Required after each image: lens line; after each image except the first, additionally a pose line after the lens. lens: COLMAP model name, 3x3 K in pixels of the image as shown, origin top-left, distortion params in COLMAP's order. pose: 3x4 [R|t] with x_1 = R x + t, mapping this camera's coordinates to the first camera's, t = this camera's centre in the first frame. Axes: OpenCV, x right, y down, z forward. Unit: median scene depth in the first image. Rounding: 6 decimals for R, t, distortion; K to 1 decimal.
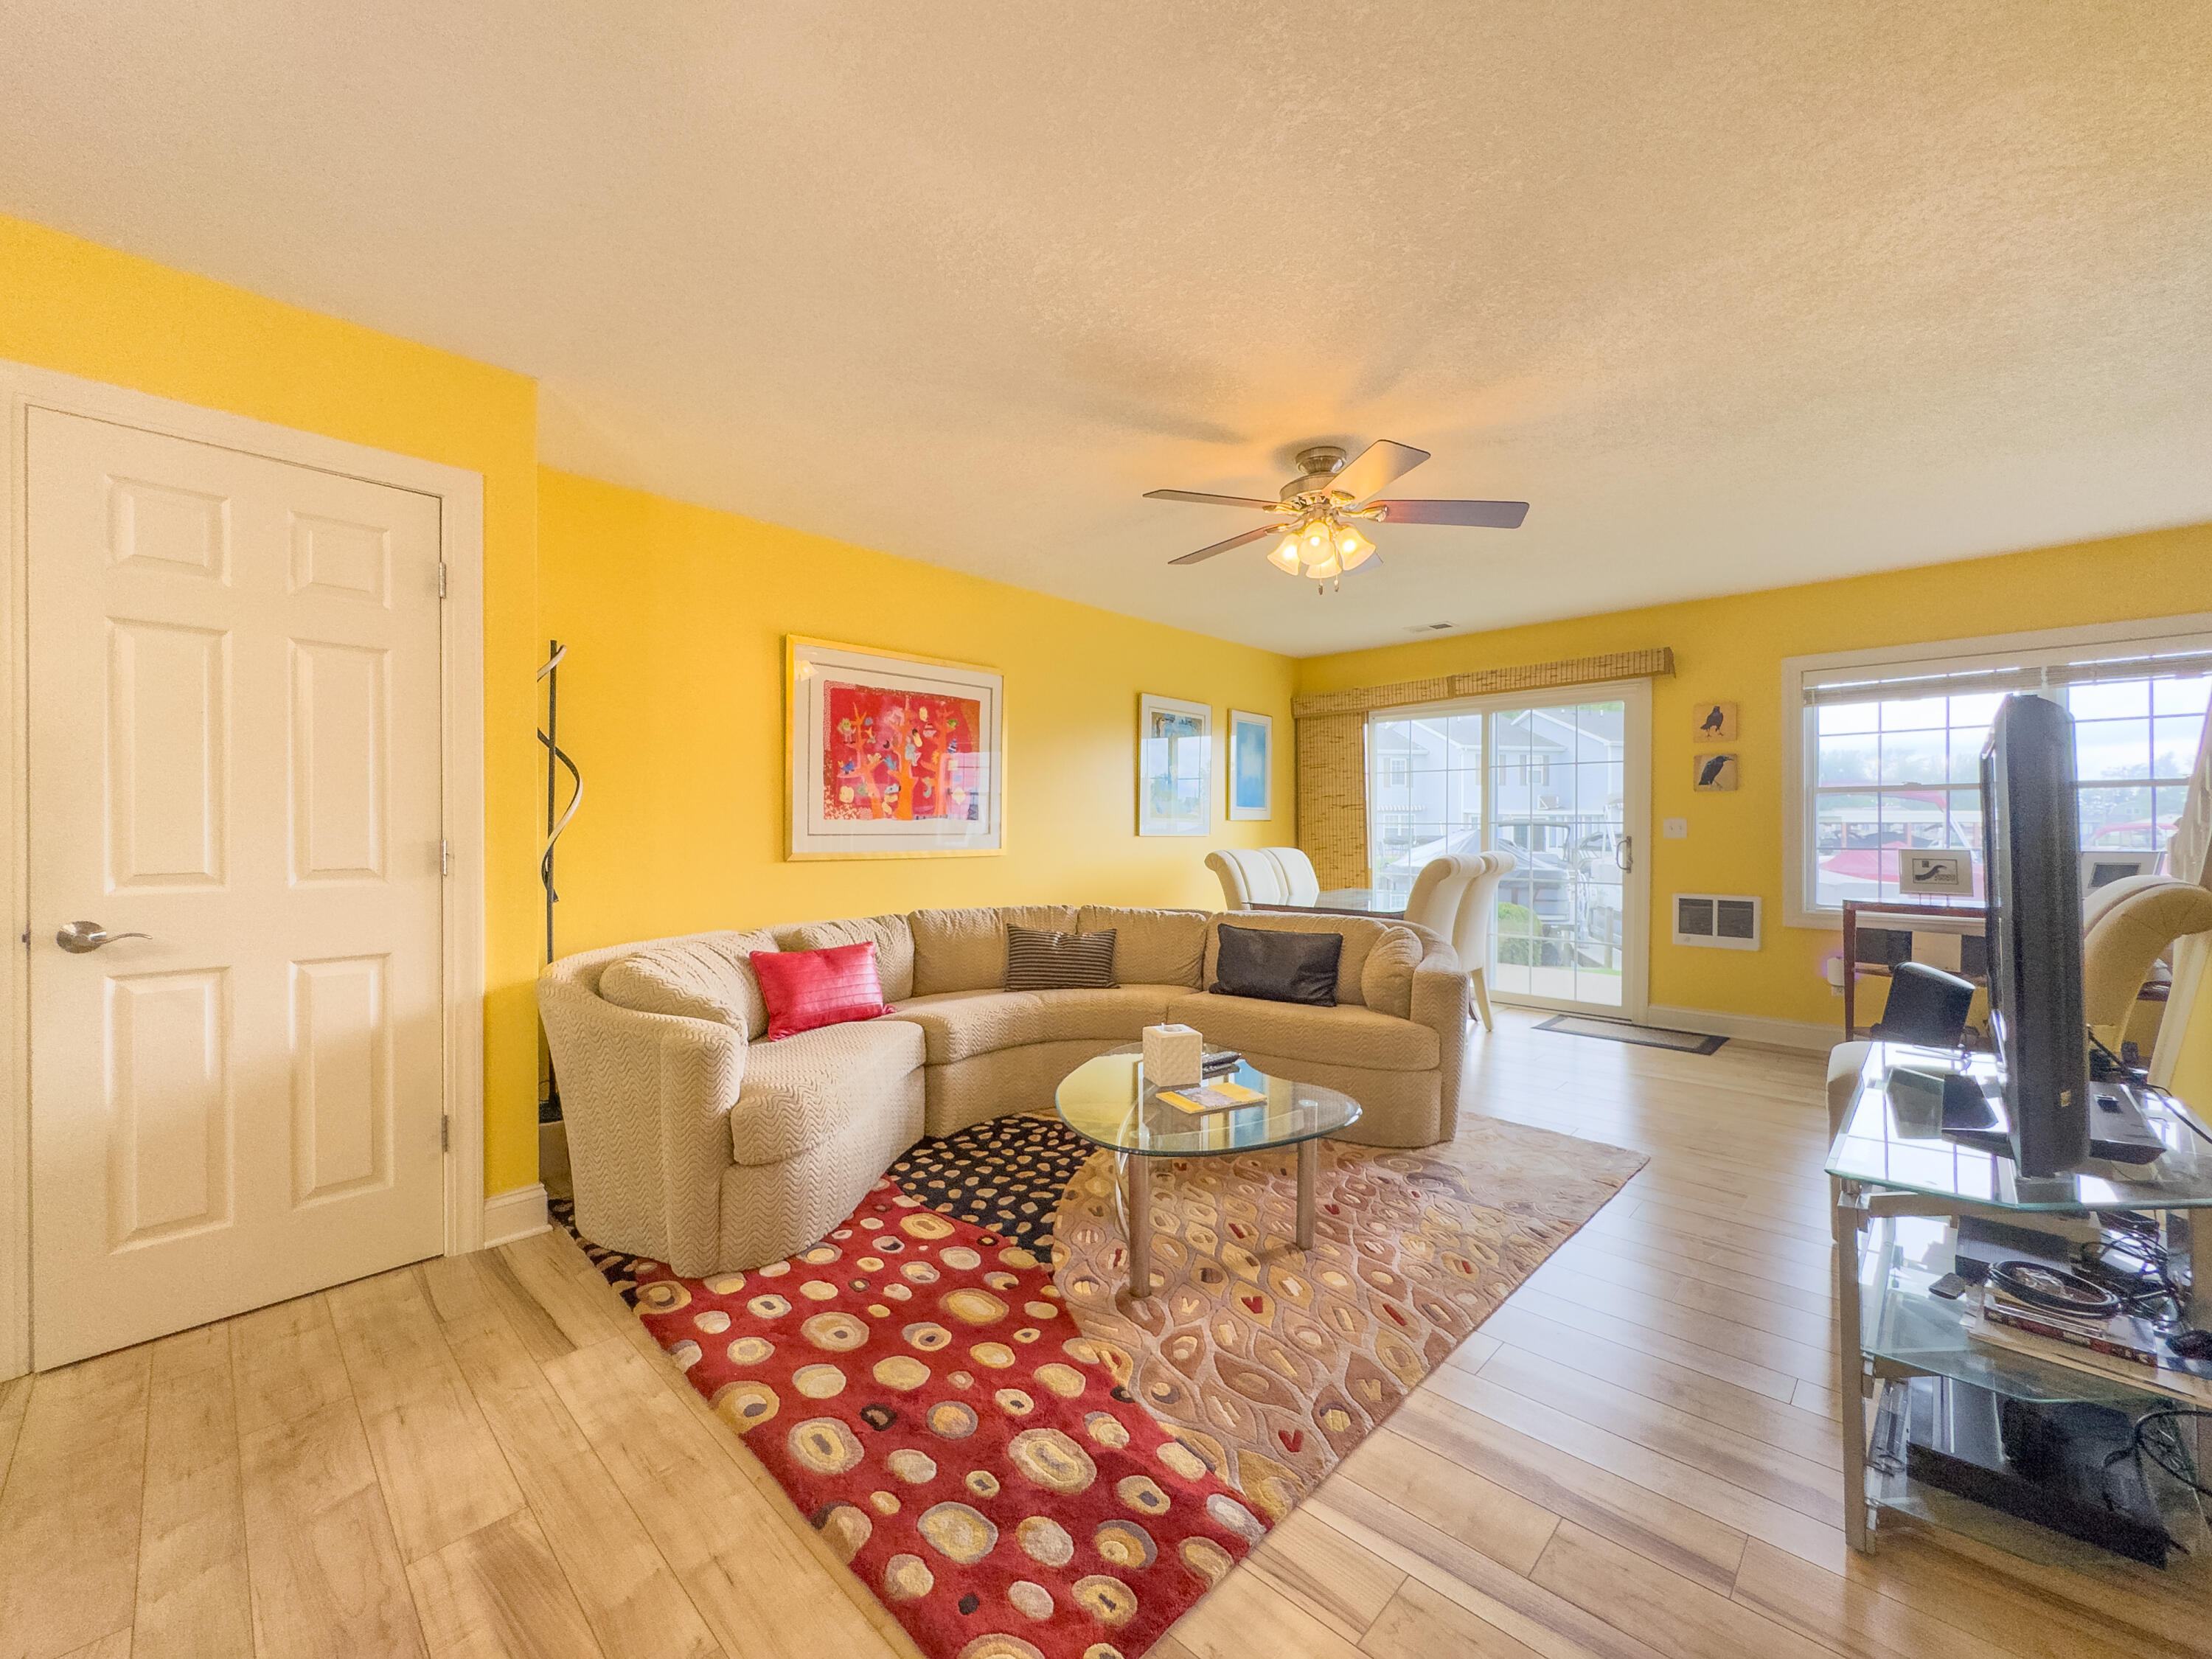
lens RADIAL K [[886.6, 0, 1102.5], [0, 886.6, 823.9], [0, 0, 1]] dist [-0.005415, 0.000830]
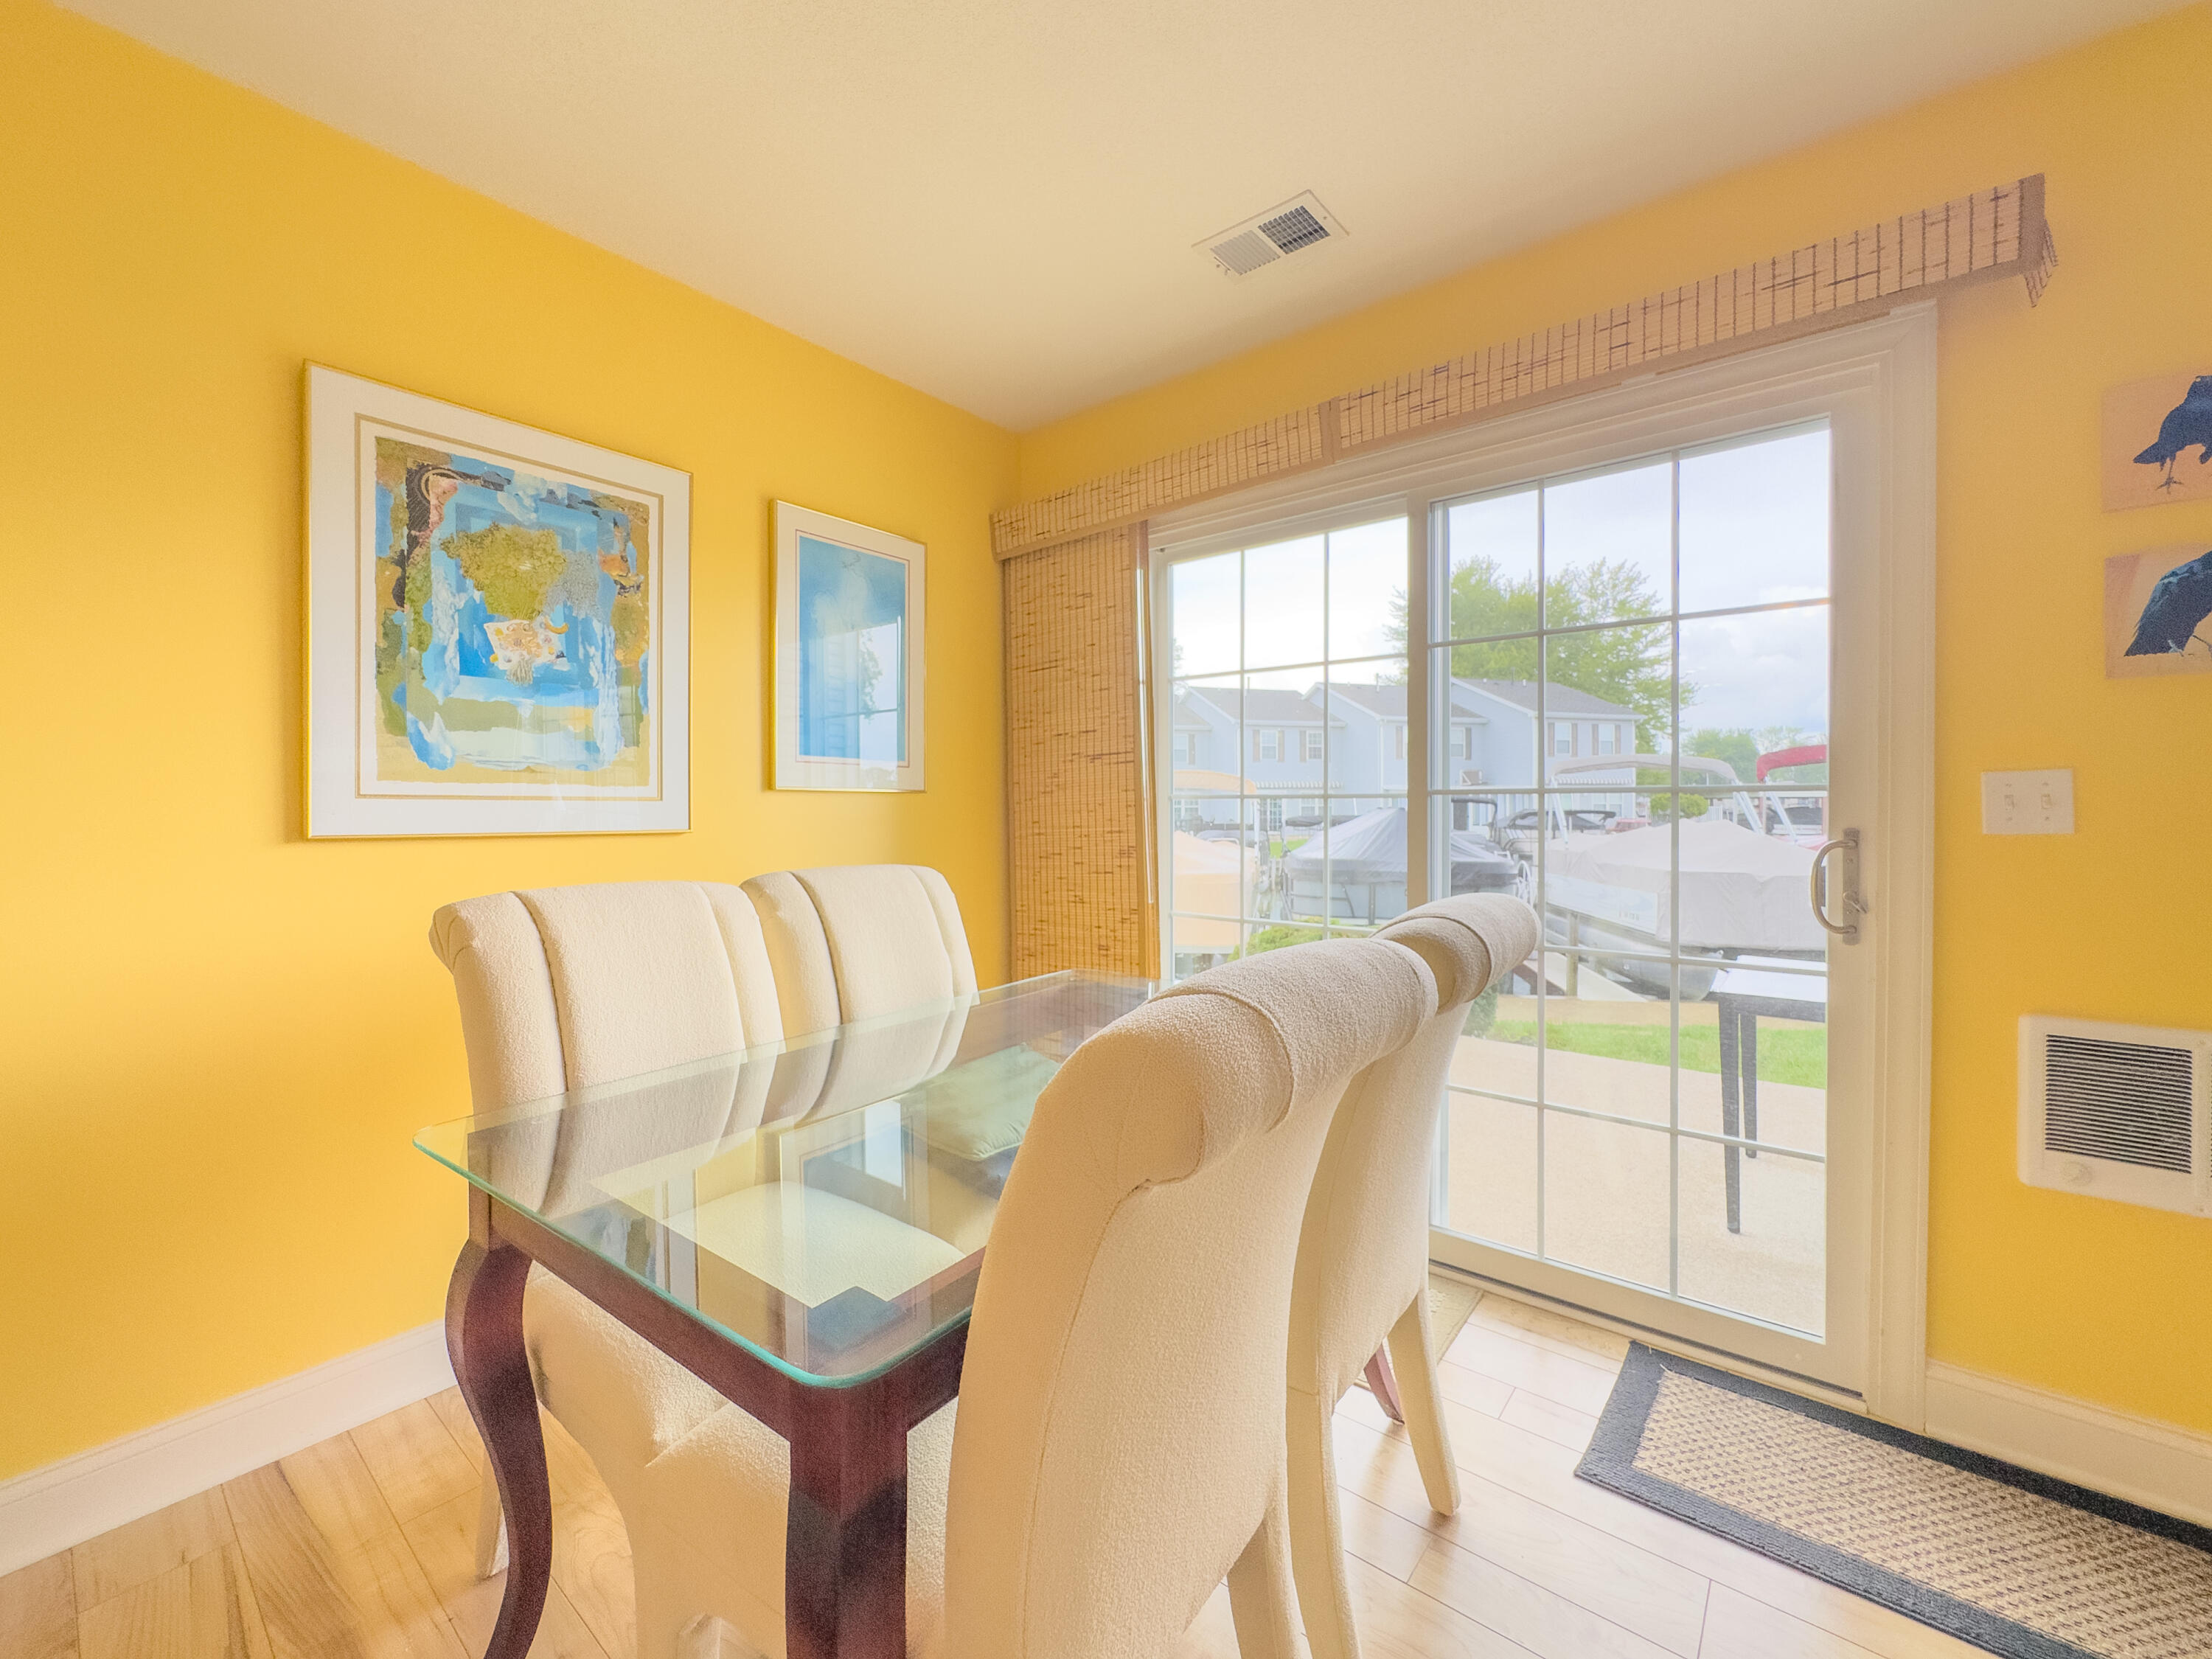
lens RADIAL K [[886.6, 0, 1105.1], [0, 886.6, 814.8], [0, 0, 1]] dist [-0.005415, 0.000830]
pose [[0.996635, -0.005500, 0.081787, 0.569725], [0.004407, 0.999899, 0.013533, 0.006594], [-0.081853, -0.013127, 0.996558, 1.345448]]
